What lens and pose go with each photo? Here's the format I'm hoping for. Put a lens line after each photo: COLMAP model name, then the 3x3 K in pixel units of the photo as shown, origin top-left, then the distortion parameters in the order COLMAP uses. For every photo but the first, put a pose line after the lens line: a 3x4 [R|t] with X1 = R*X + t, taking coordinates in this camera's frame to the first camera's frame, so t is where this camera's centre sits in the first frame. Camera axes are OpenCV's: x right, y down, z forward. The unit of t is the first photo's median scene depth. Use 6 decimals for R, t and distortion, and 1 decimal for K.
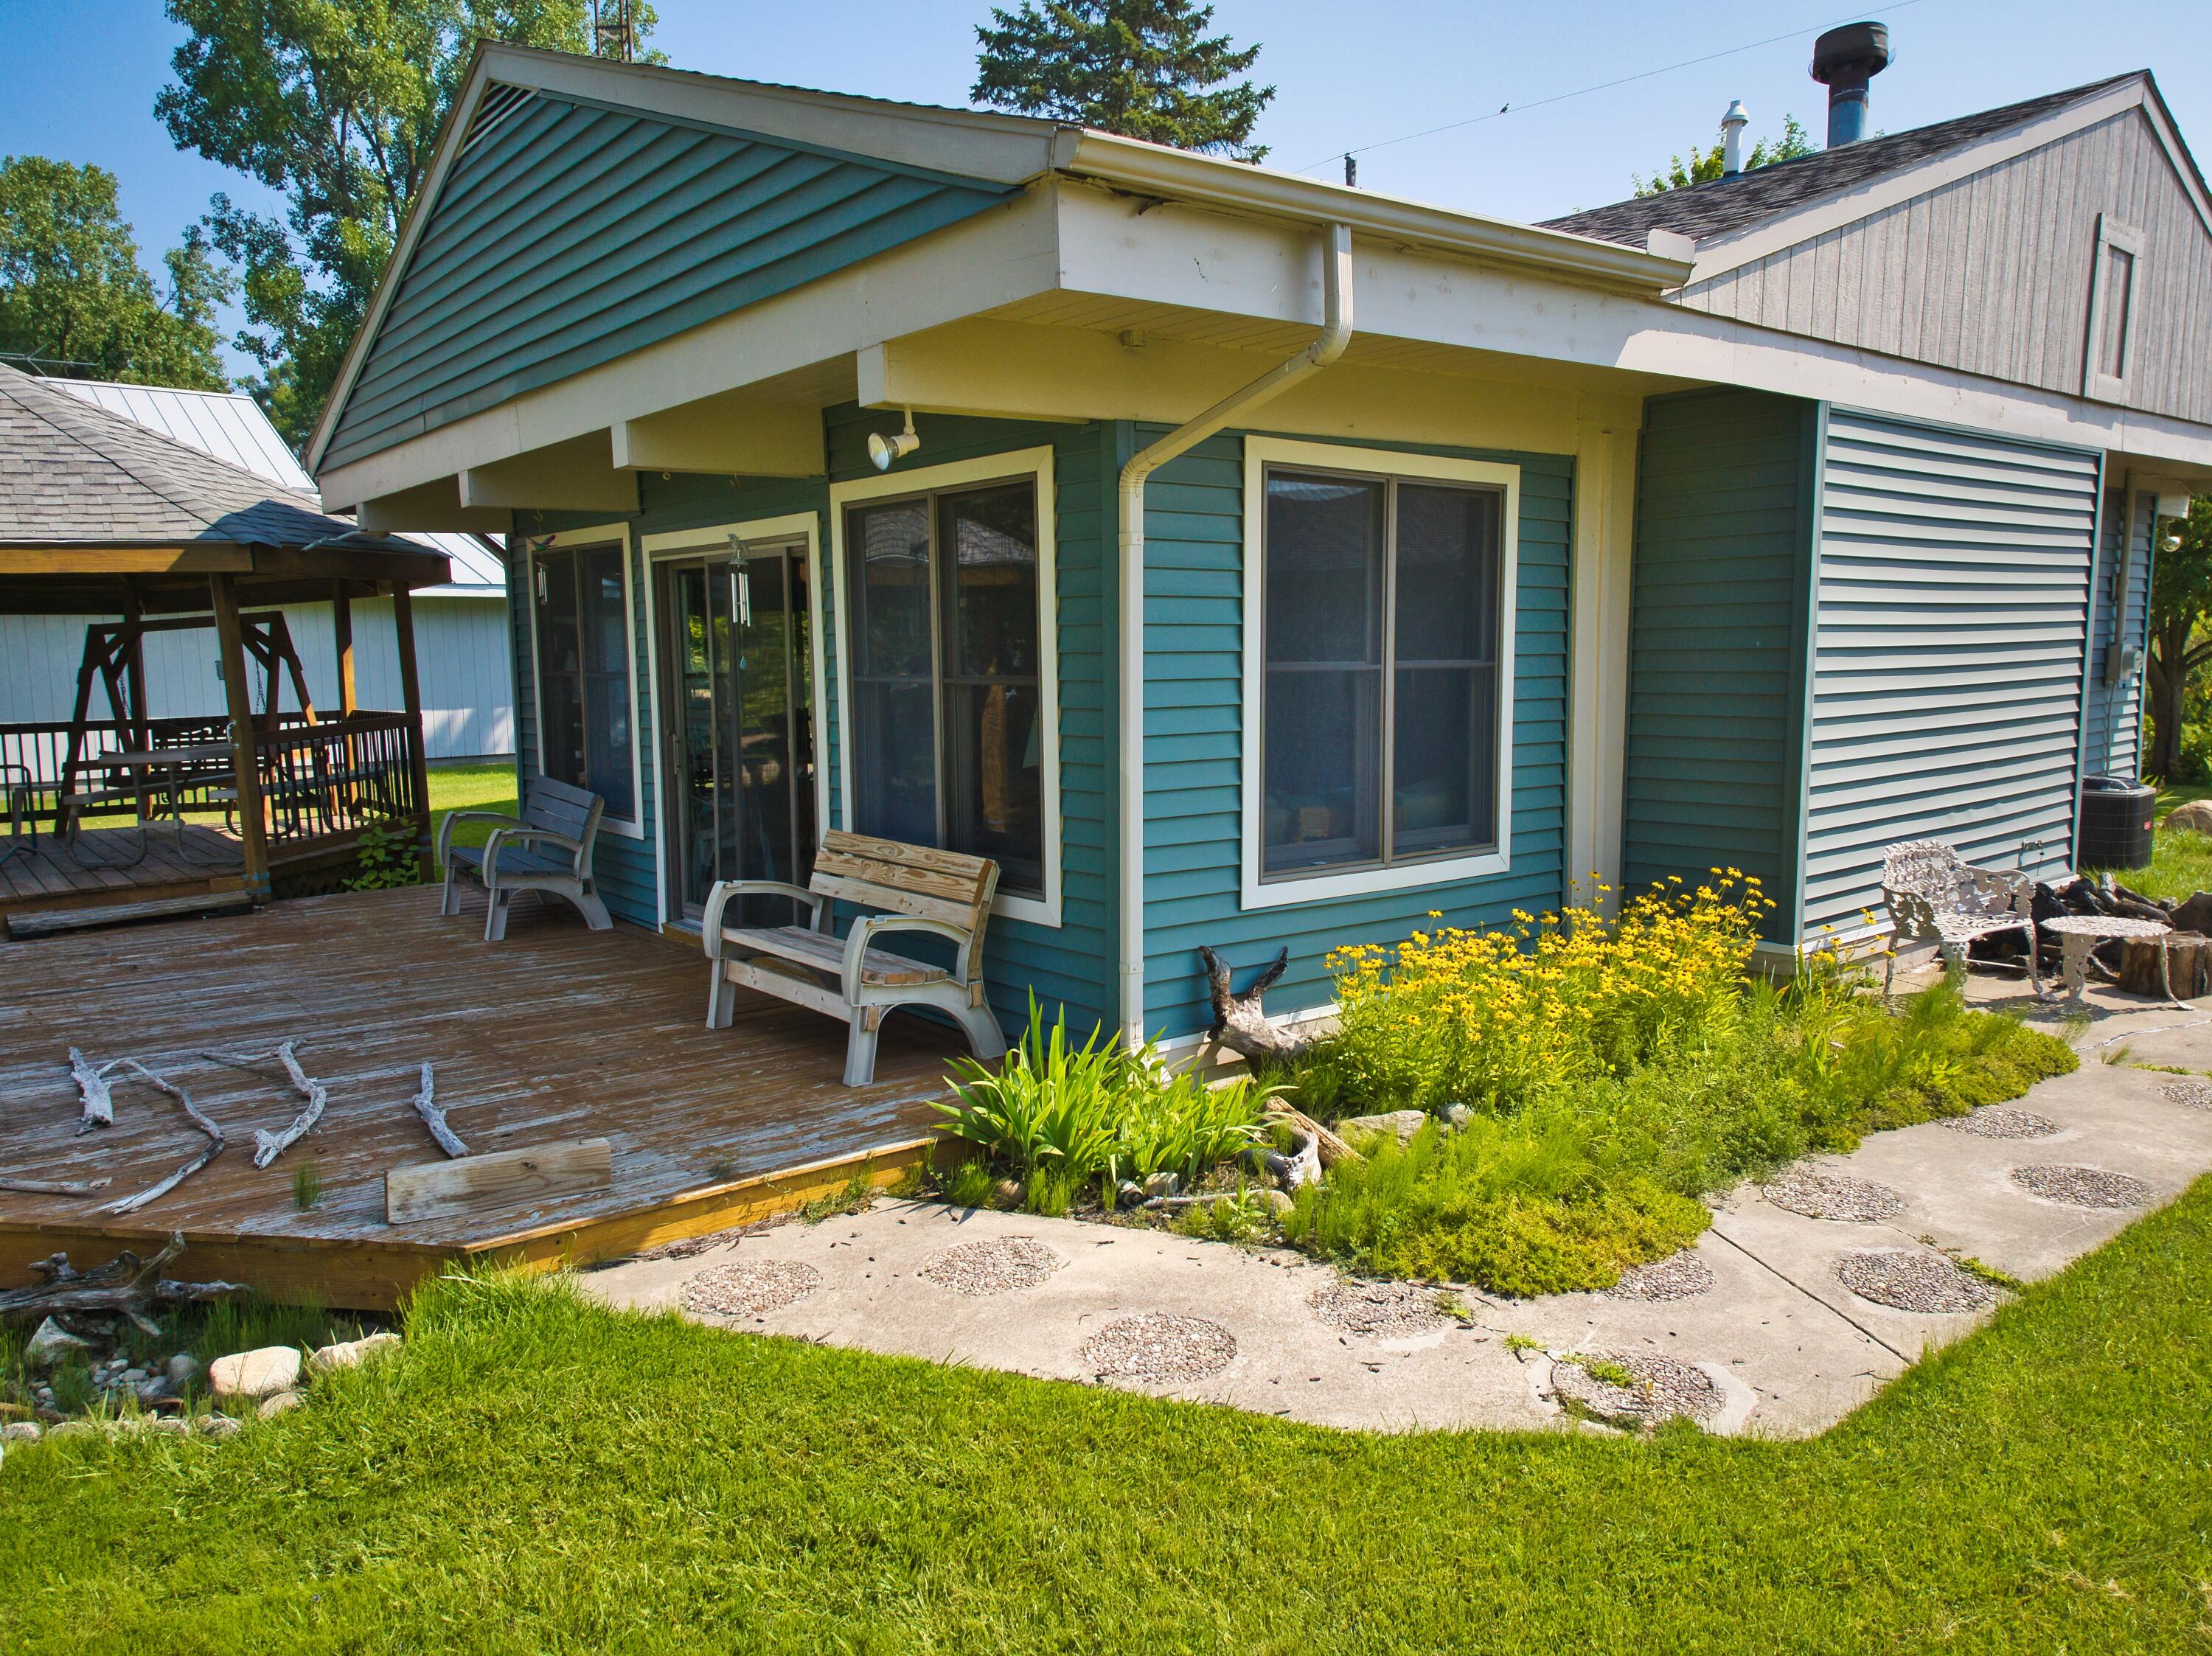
lens RADIAL K [[1574.7, 0, 1131.4], [0, 1574.7, 826.0], [0, 0, 1]] dist [-0.000656, -0.014562]
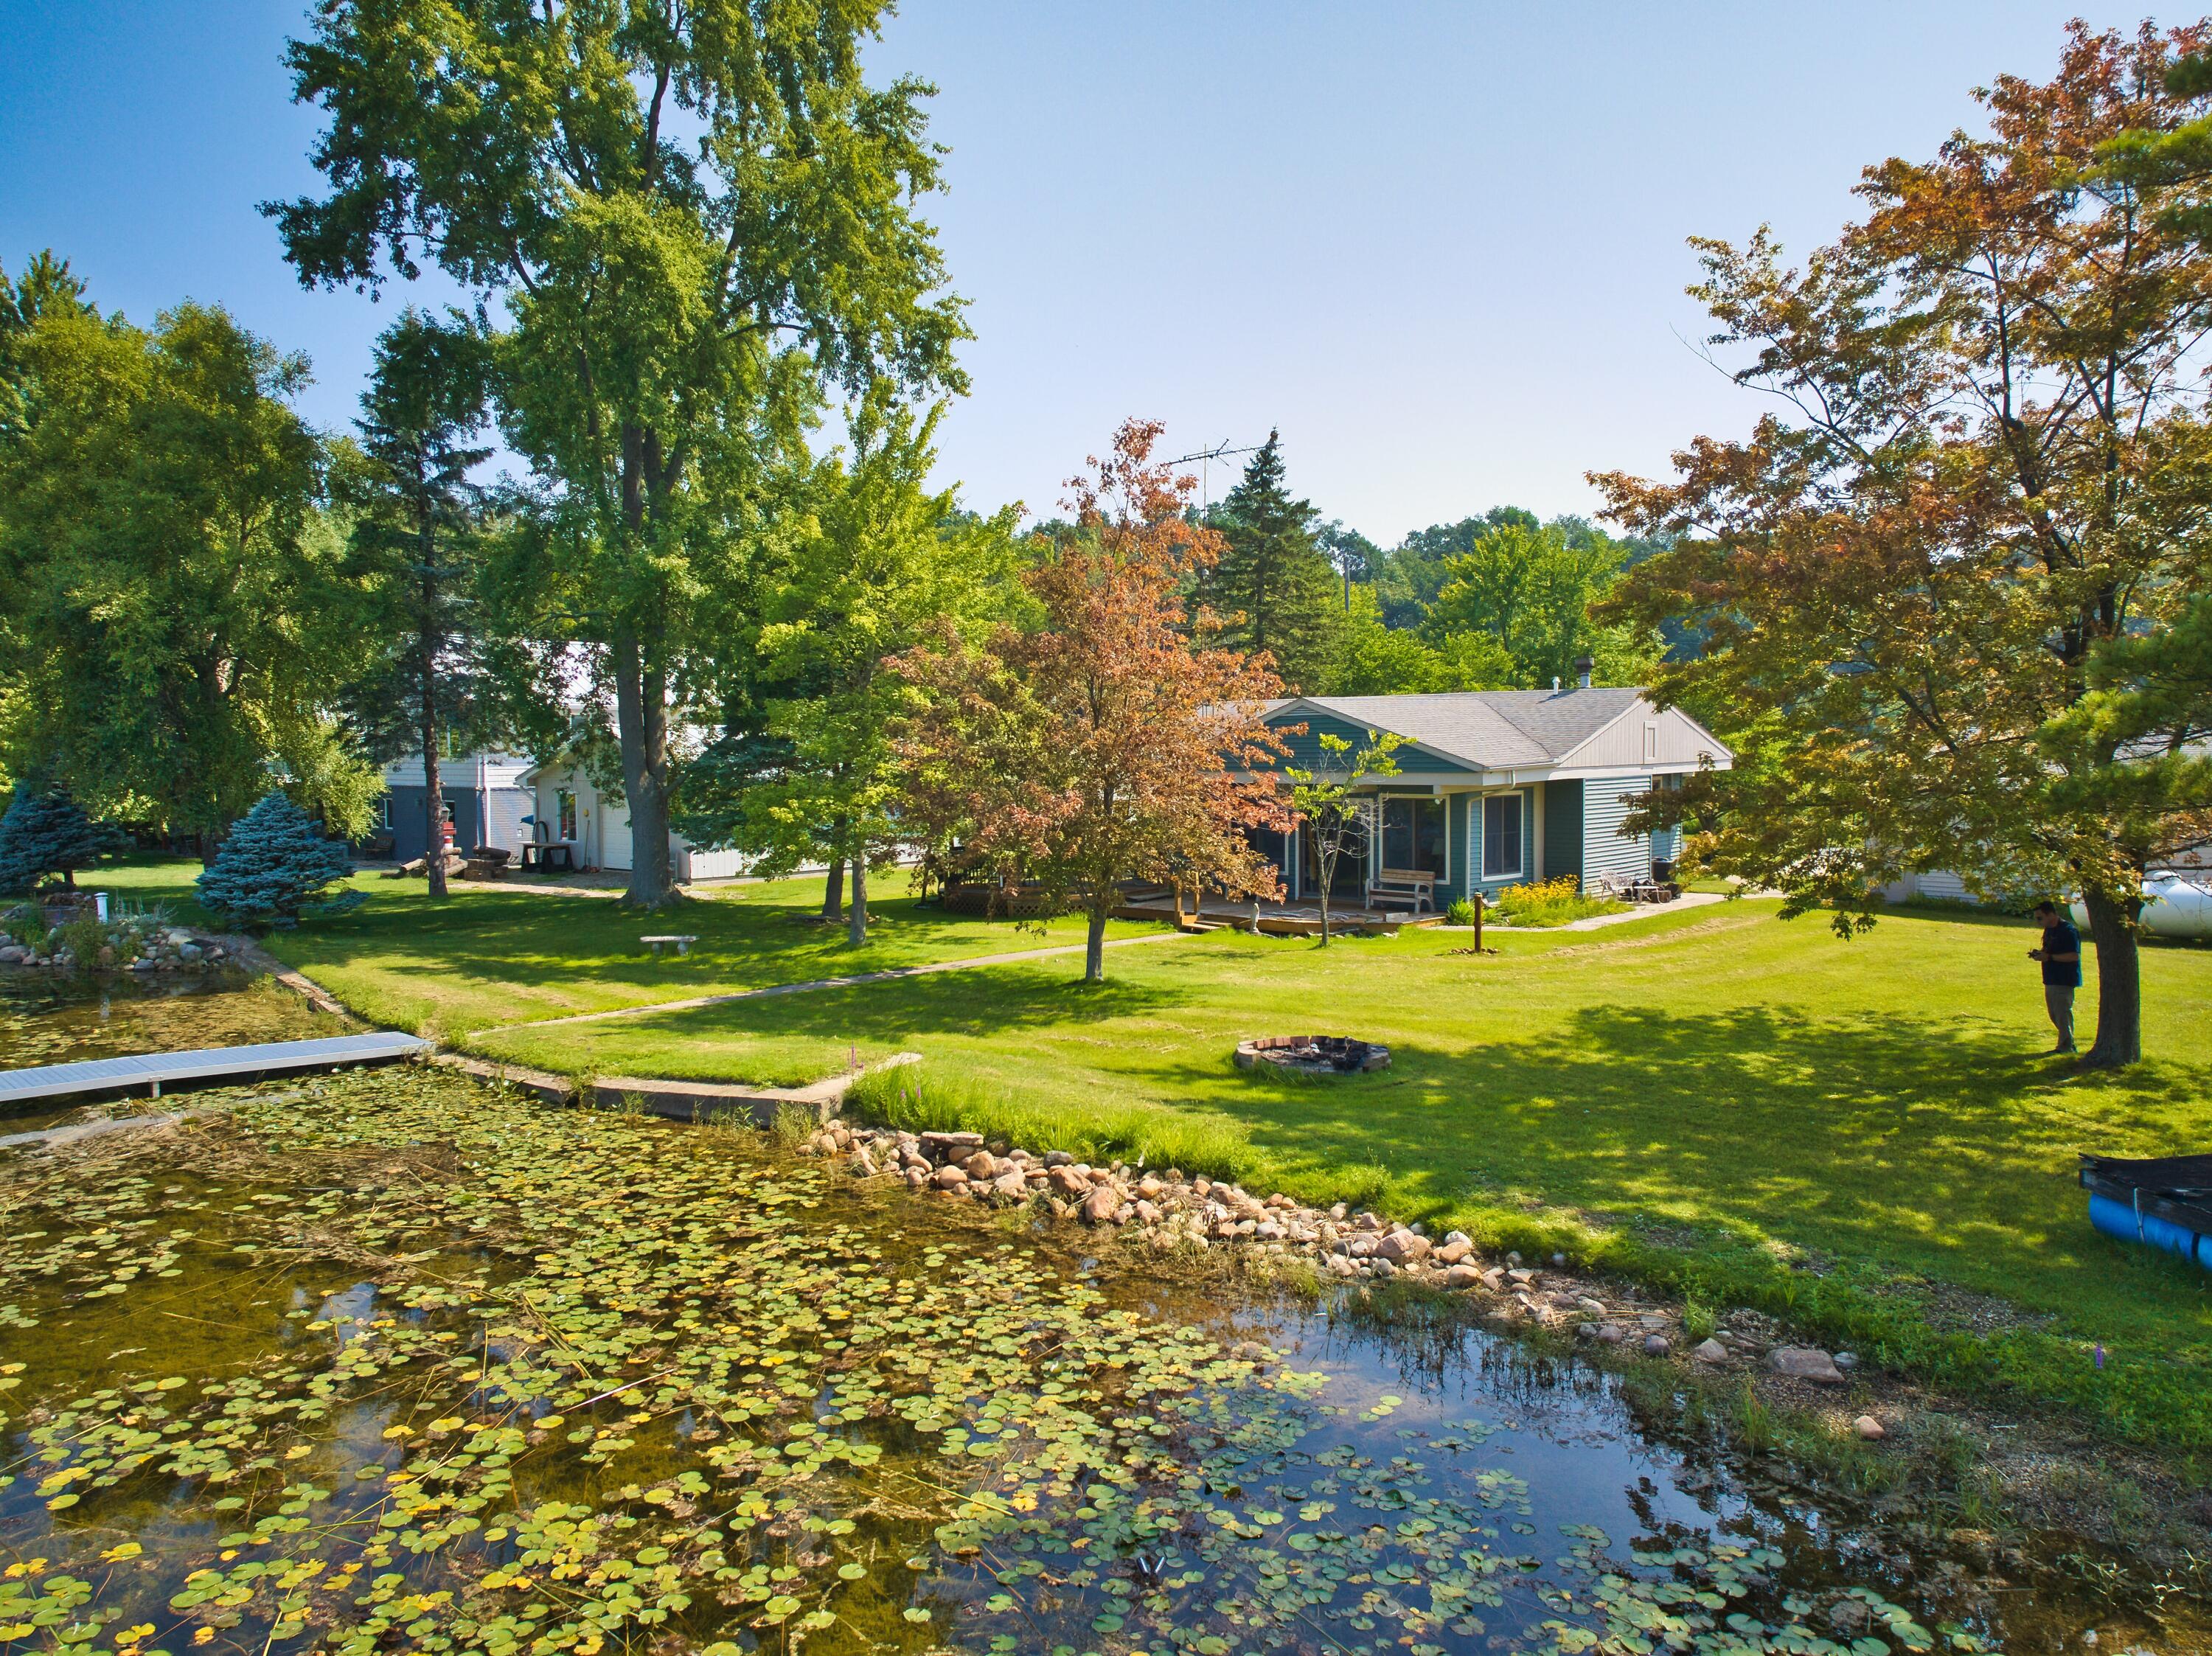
lens RADIAL K [[1536.6, 0, 1115.3], [0, 1536.6, 824.8], [0, 0, 1]] dist [-0.004224, -0.001504]
pose [[0.992422, -0.004818, 0.122778, -1.654433], [0.013334, 0.997552, -0.068641, 0.187841], [-0.122147, 0.069758, 0.990058, -3.667334]]
